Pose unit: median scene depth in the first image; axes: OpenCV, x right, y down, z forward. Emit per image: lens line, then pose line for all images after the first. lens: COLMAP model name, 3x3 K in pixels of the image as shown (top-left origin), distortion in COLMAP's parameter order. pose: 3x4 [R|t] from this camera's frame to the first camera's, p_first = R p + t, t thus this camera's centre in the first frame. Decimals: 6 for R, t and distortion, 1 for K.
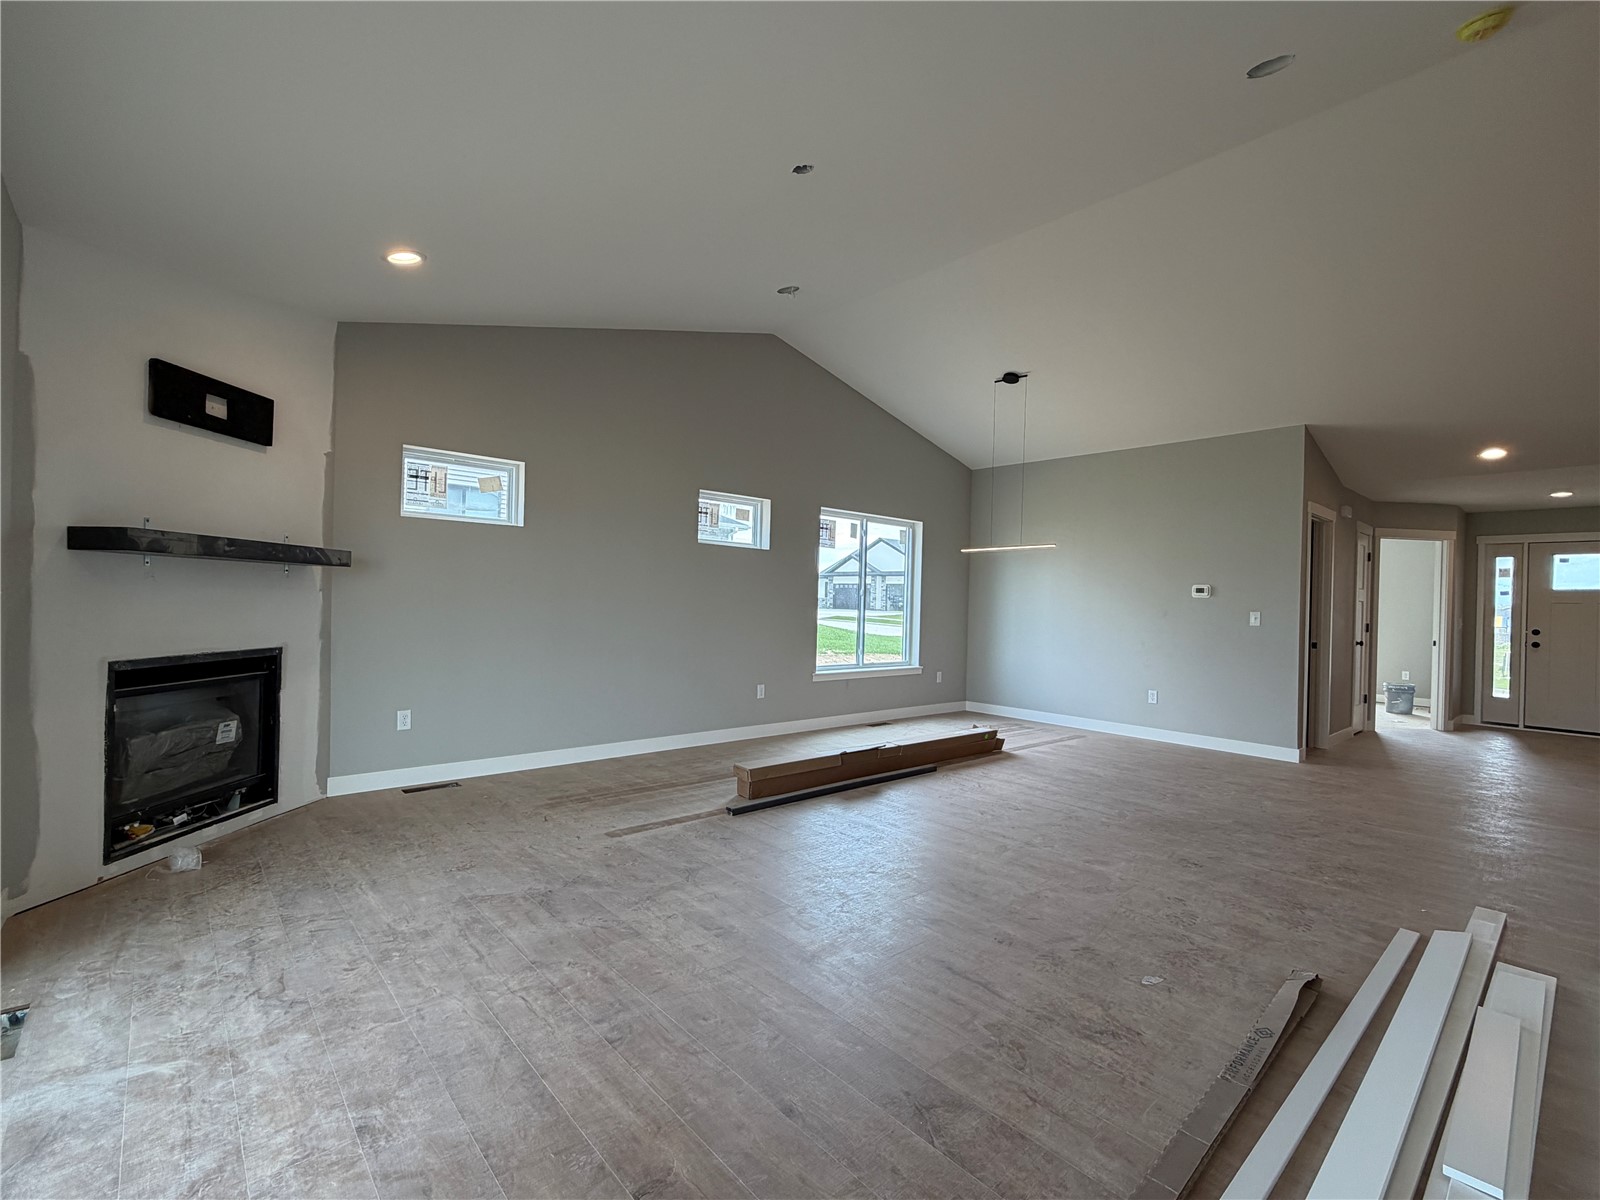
lens RADIAL K [[715.4, 0, 798.2], [0, 715.4, 602.2], [0, 0, 1]] dist [0.001682, 0.000192]
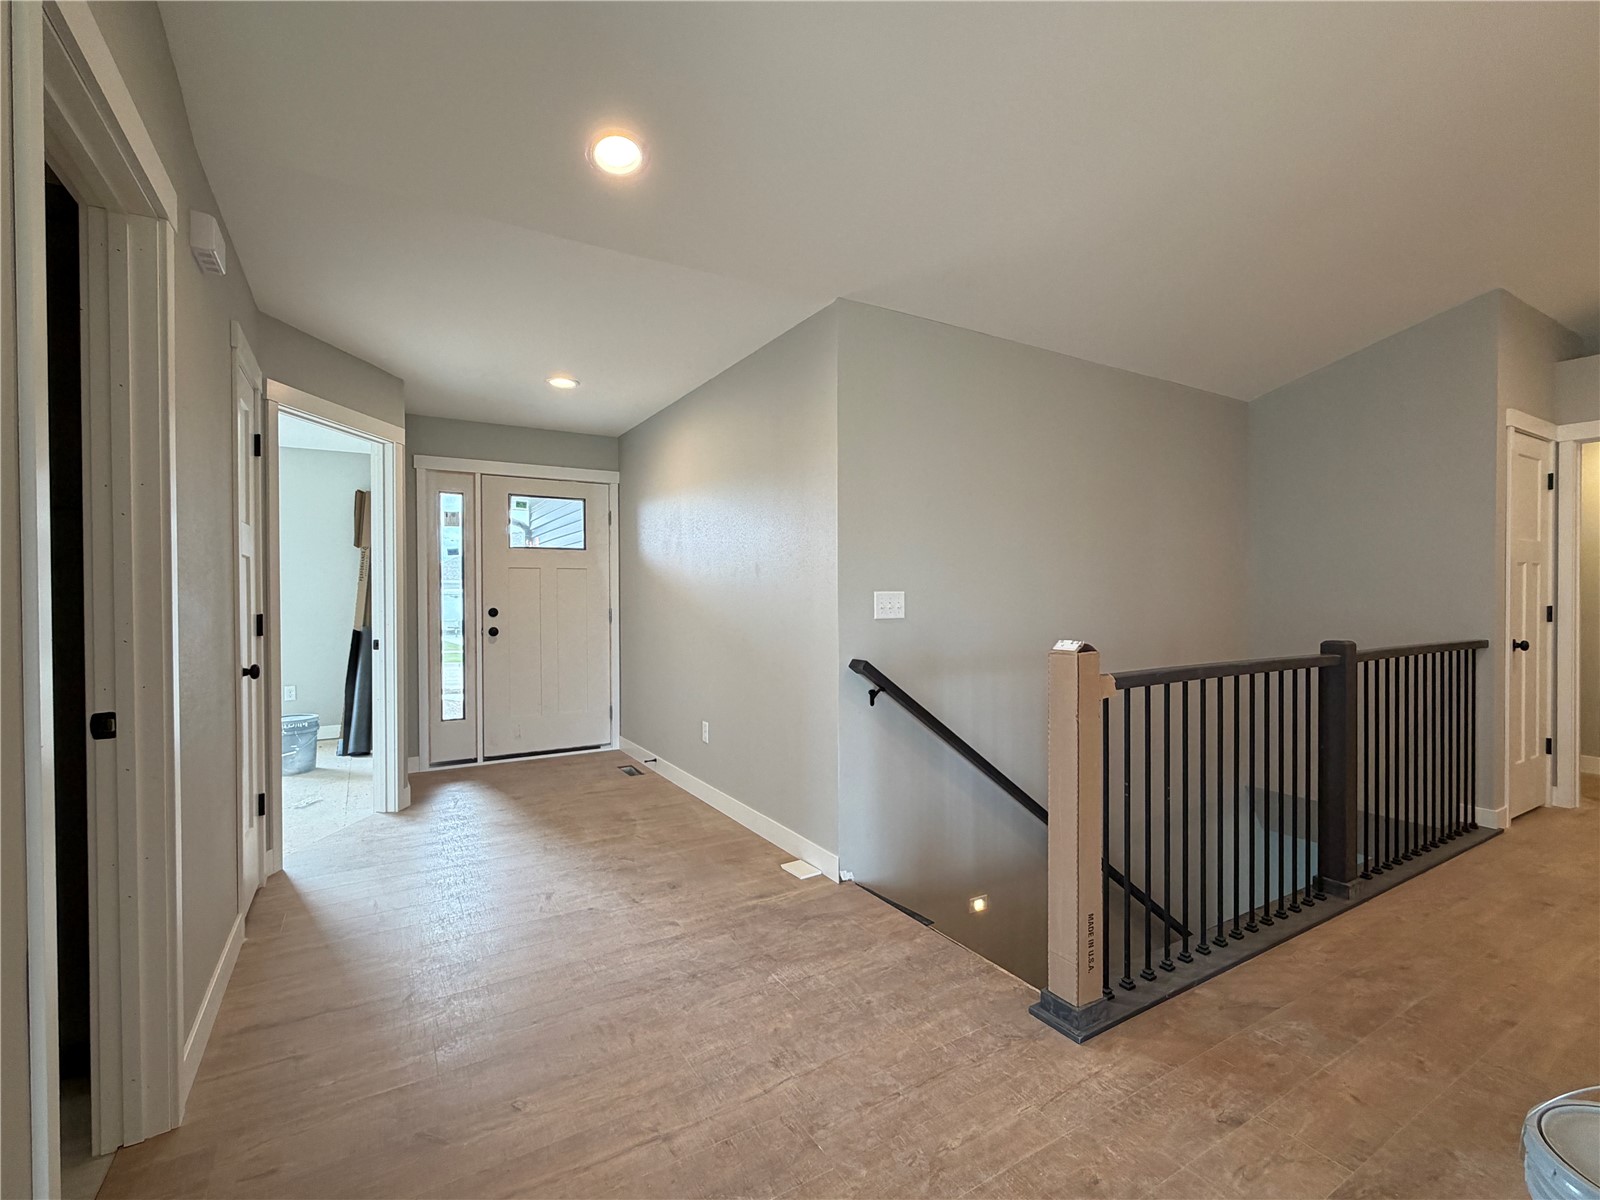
lens RADIAL K [[715.4, 0, 798.2], [0, 715.4, 602.2], [0, 0, 1]] dist [0.001682, 0.000192]
pose [[0.186087, -0.039860, 0.981724, 0.440939], [0.009885, 0.999202, 0.038695, 0.010252], [-0.982483, 0.002504, 0.186333, 0.604521]]
